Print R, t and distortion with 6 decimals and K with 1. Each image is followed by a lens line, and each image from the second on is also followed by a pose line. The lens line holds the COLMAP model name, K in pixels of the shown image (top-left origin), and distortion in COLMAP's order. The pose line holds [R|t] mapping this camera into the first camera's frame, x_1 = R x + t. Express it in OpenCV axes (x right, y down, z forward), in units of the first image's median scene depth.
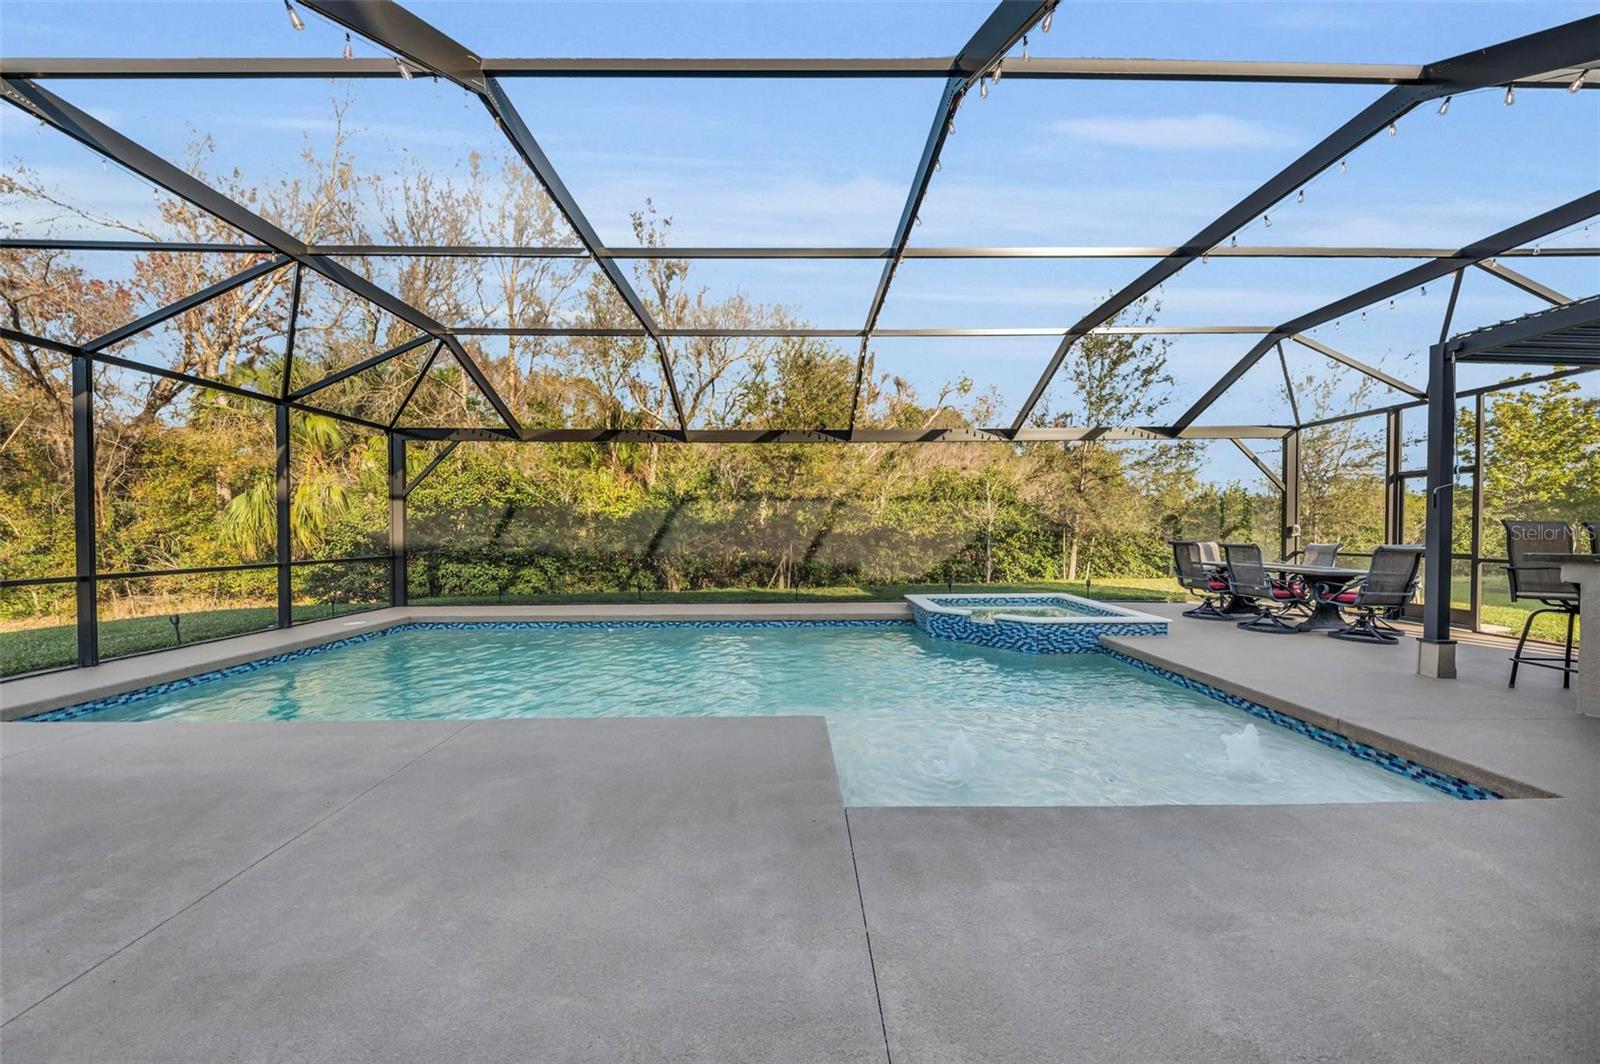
lens RADIAL K [[563.9, 0, 798.6], [0, 563.9, 533.5], [0, 0, 1]] dist [-0.000764, -0.000130]
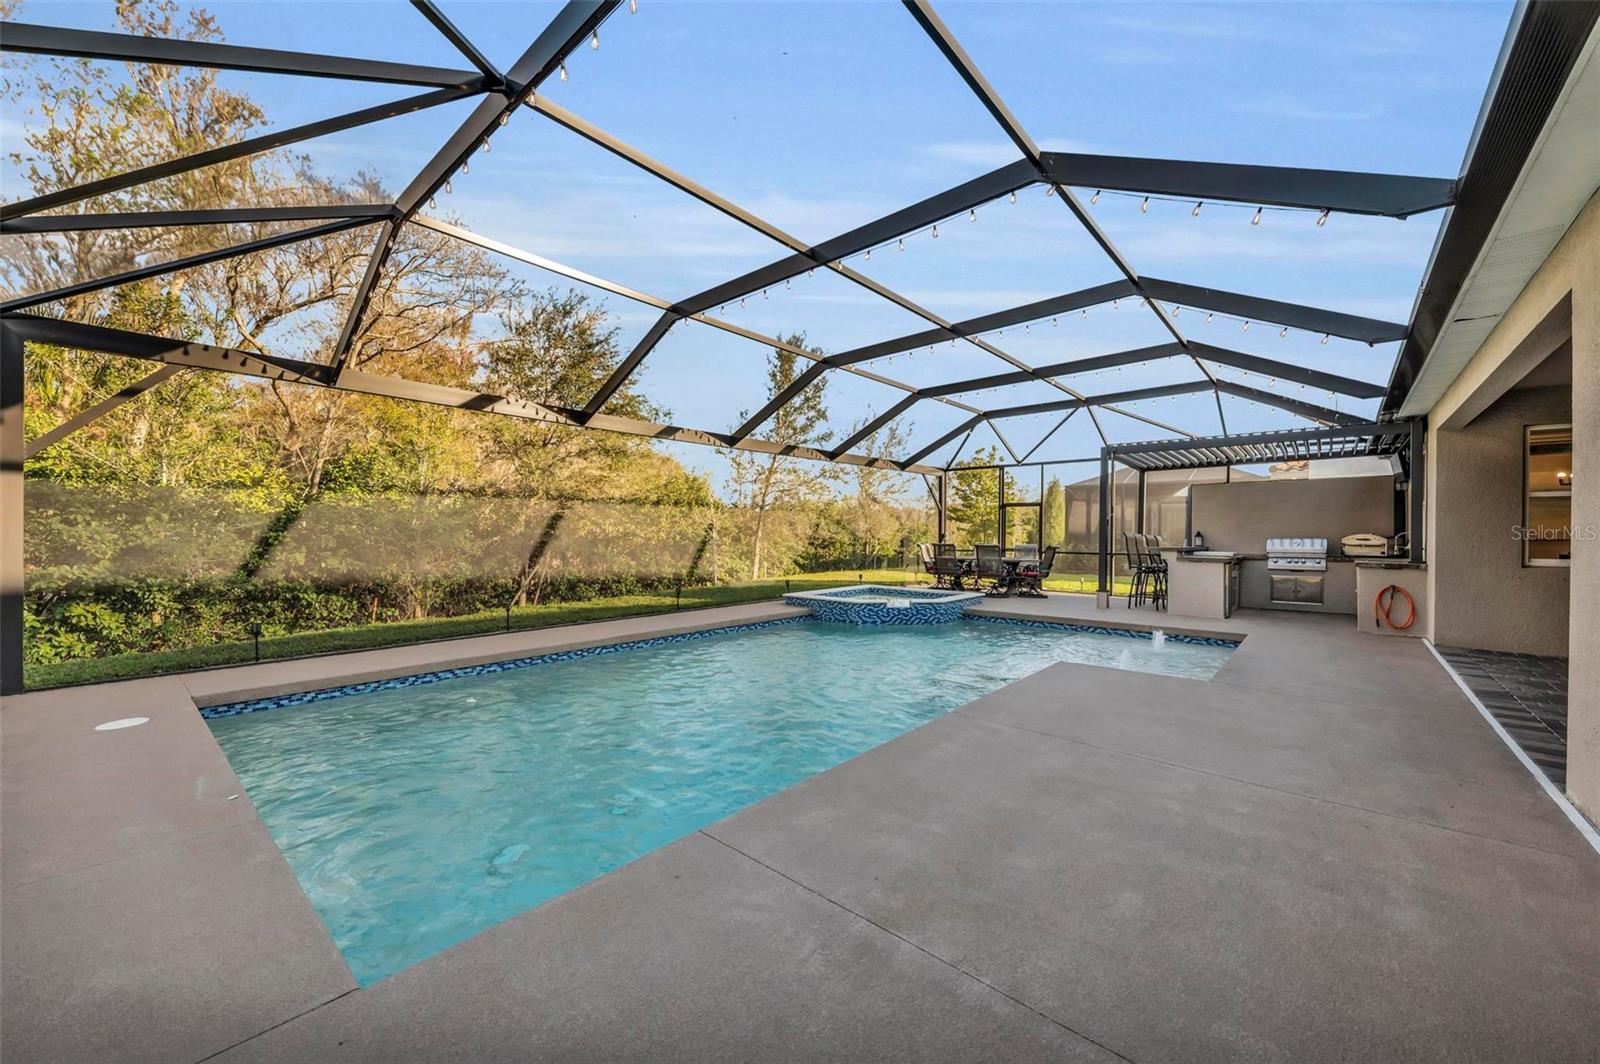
lens RADIAL K [[596.5, 0, 797.9], [0, 596.5, 536.3], [0, 0, 1]] dist [0.001014, -0.000029]
pose [[0.672499, 0.000574, 0.740098, -0.714752], [-0.001497, 0.999999, 0.000585, -0.004771], [-0.740097, -0.001501, 0.672499, 0.212128]]
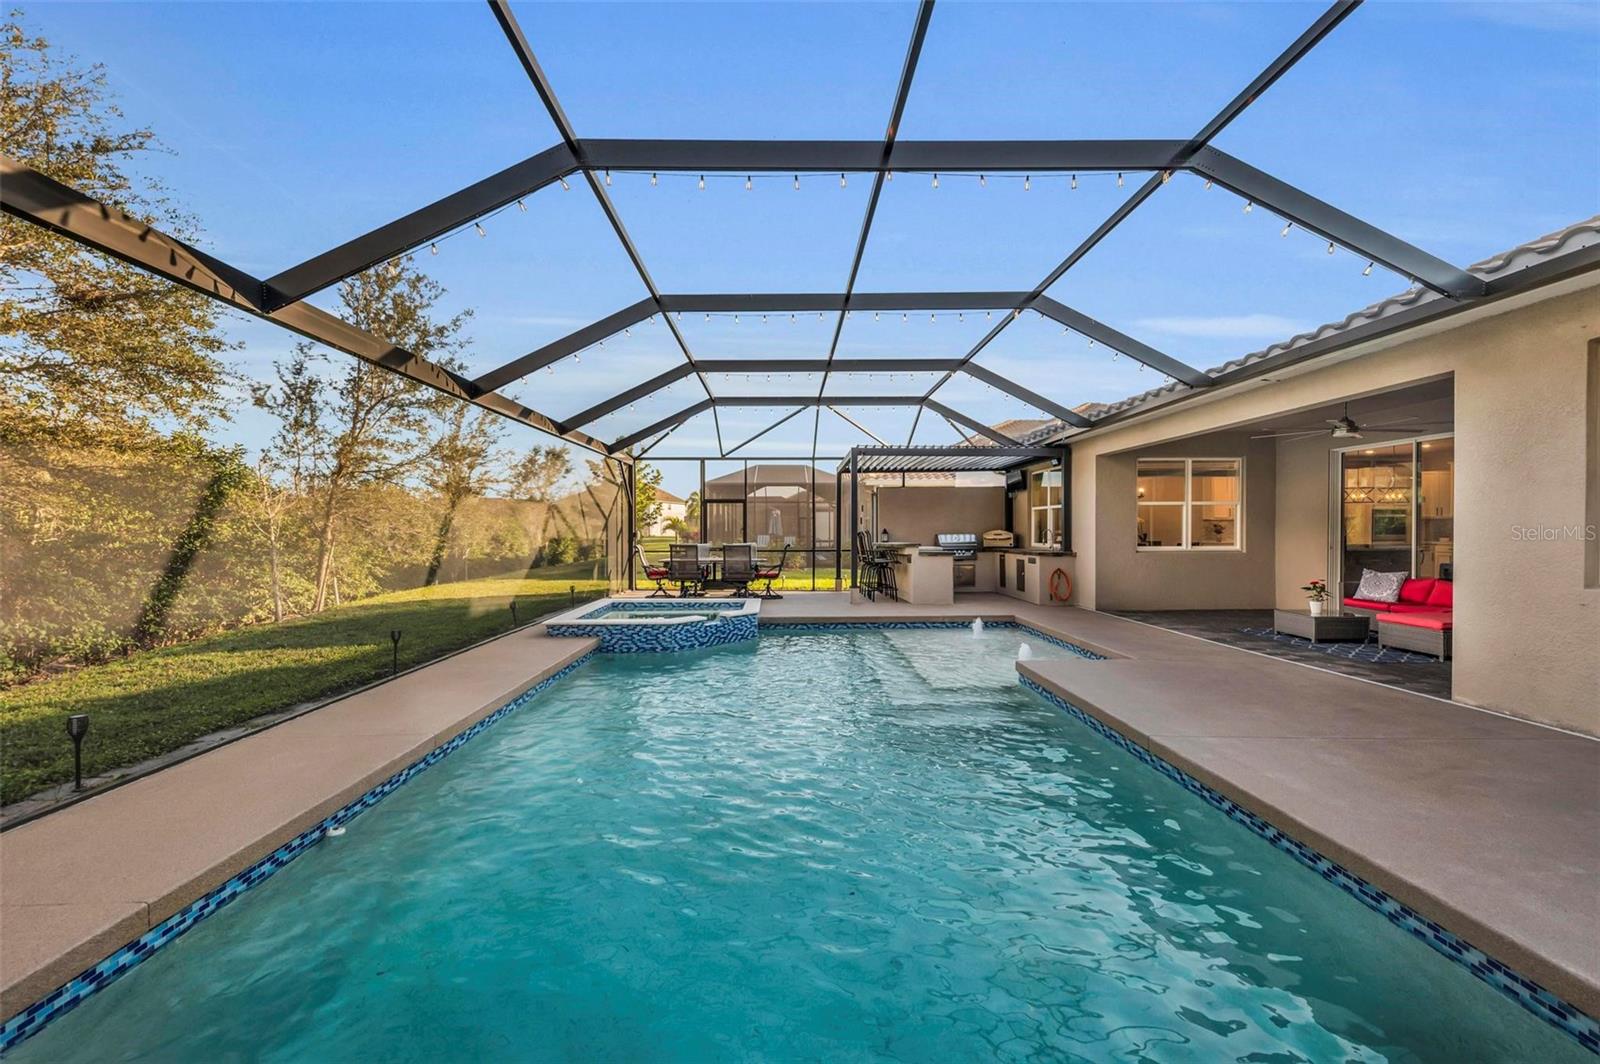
lens RADIAL K [[629.1, 0, 800.0], [0, 629.1, 532.0], [0, 0, 1]] dist [0.011065, -0.004752]
pose [[-0.015837, 0.000604, 0.999874, -0.722571], [0.008525, 0.999964, -0.000469, -0.009715], [-0.999838, 0.008517, -0.015841, 0.724505]]
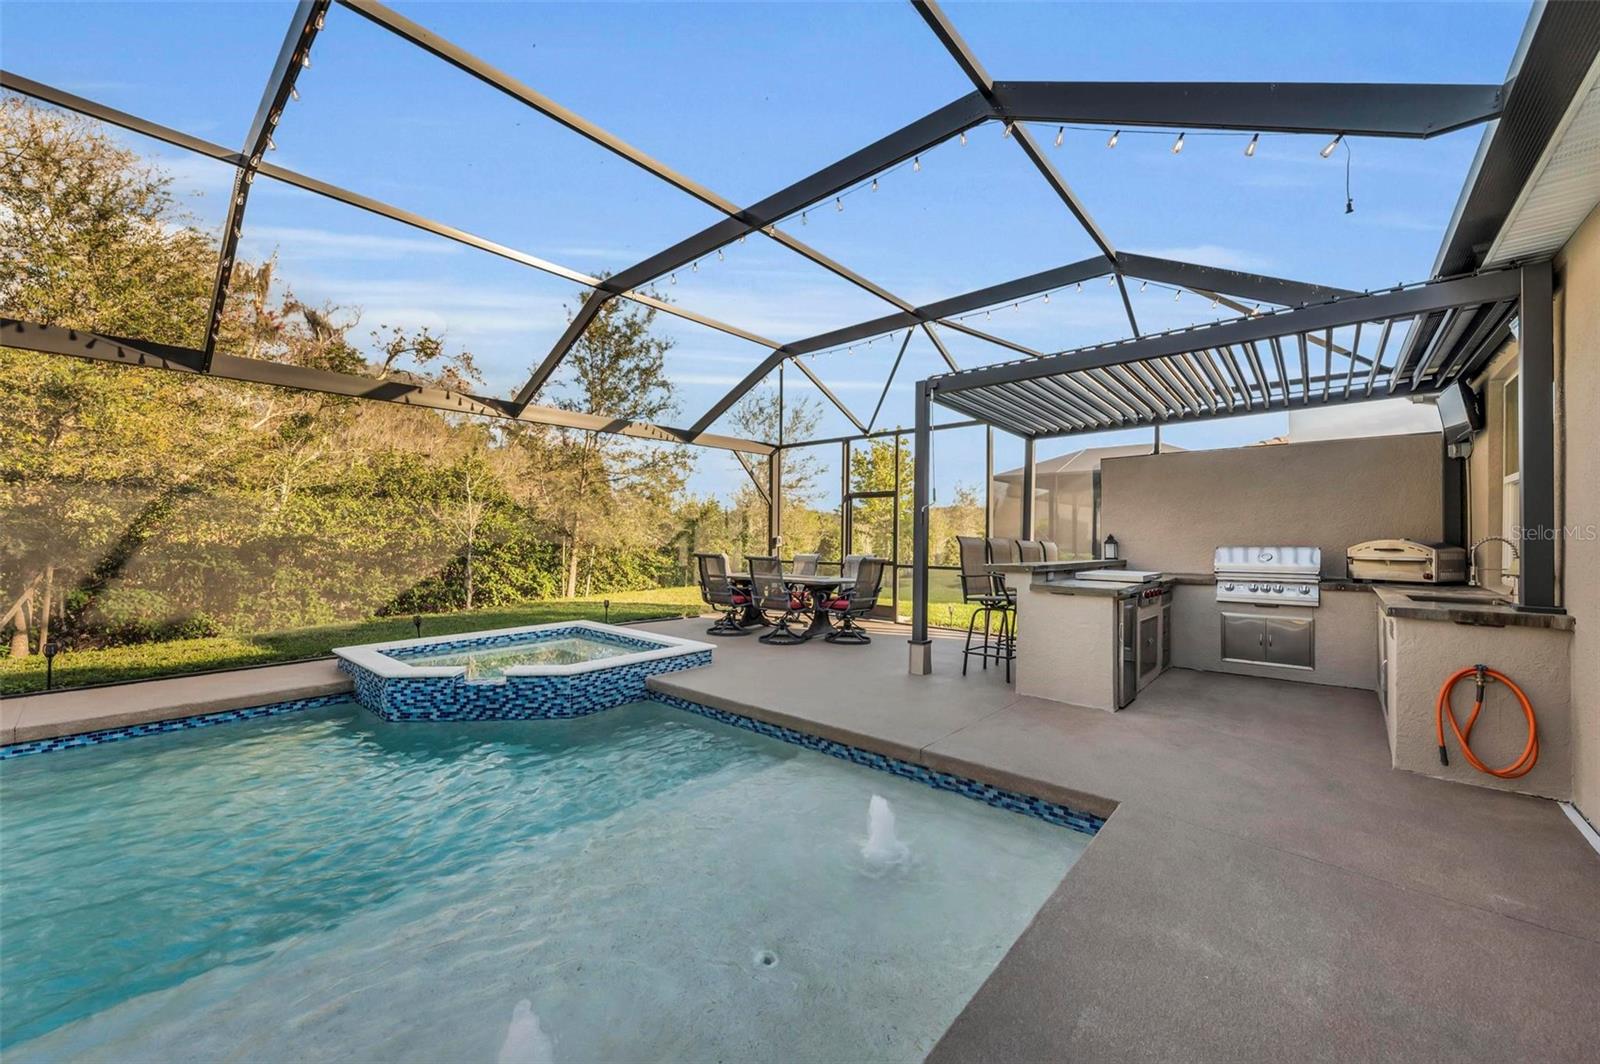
lens RADIAL K [[608.1, 0, 802.0], [0, 608.1, 541.3], [0, 0, 1]] dist [0.003986, -0.000280]
pose [[0.659021, 0.001277, 0.752124, 0.031521], [-0.002671, 0.999996, 0.000642, -0.007227], [-0.752120, -0.002432, 0.659022, 0.219216]]
